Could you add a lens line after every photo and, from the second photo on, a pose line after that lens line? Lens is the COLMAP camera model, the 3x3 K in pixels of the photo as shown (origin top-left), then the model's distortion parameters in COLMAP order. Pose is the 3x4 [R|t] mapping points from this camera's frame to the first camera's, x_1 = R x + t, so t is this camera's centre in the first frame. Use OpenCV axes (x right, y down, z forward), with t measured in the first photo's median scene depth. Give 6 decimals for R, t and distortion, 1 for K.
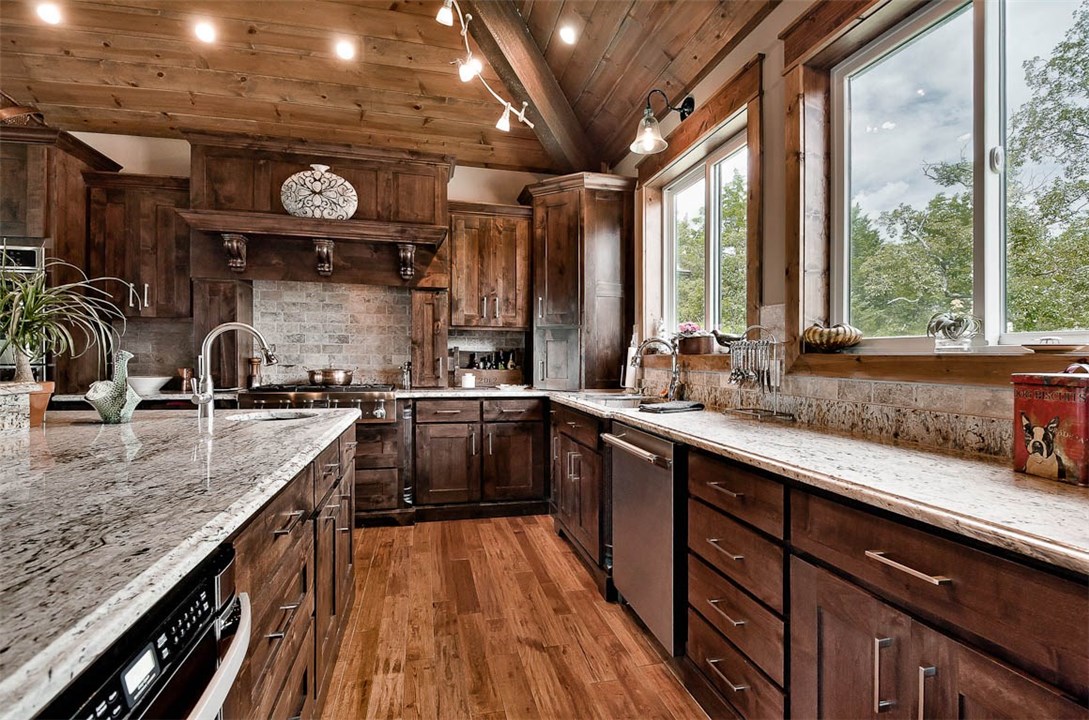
lens RADIAL K [[491.5, 0, 549.0], [0, 491.5, 370.3], [0, 0, 1]] dist [-0.001457, -0.021996]
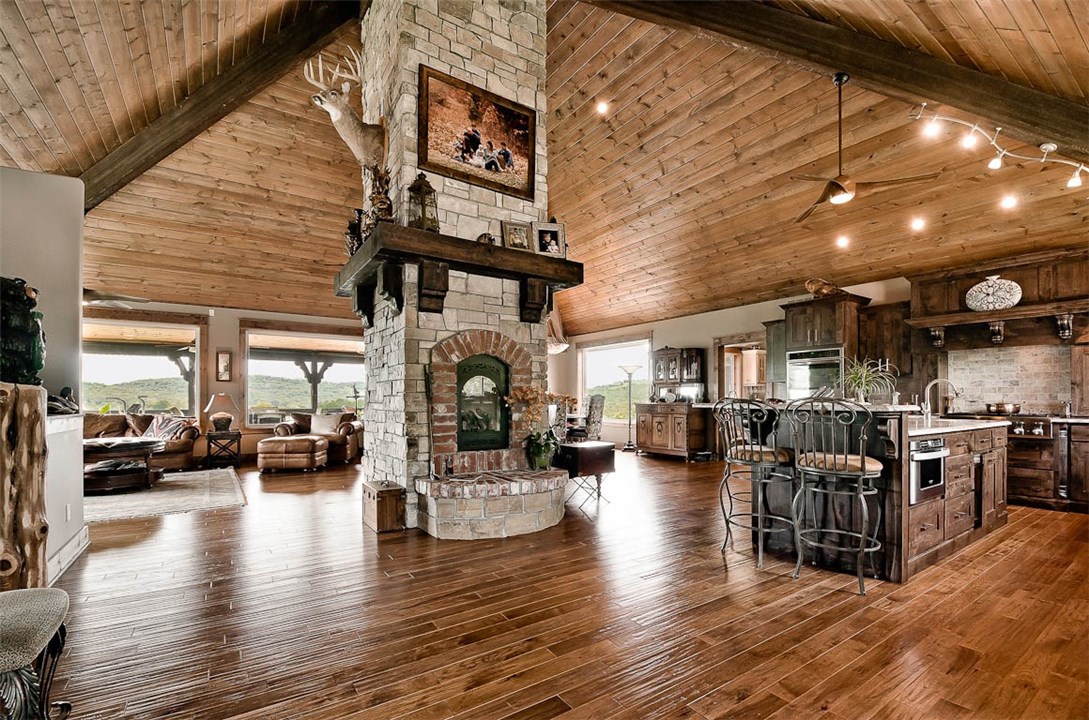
lens RADIAL K [[490.0, 0, 556.6], [0, 490.0, 398.4], [0, 0, 1]] dist [-0.000168, -0.014354]
pose [[0.350121, -0.009841, -0.936653, 0.511347], [-0.019675, 0.999647, -0.017857, 0.039364], [0.936498, 0.024680, 0.349804, -0.878396]]
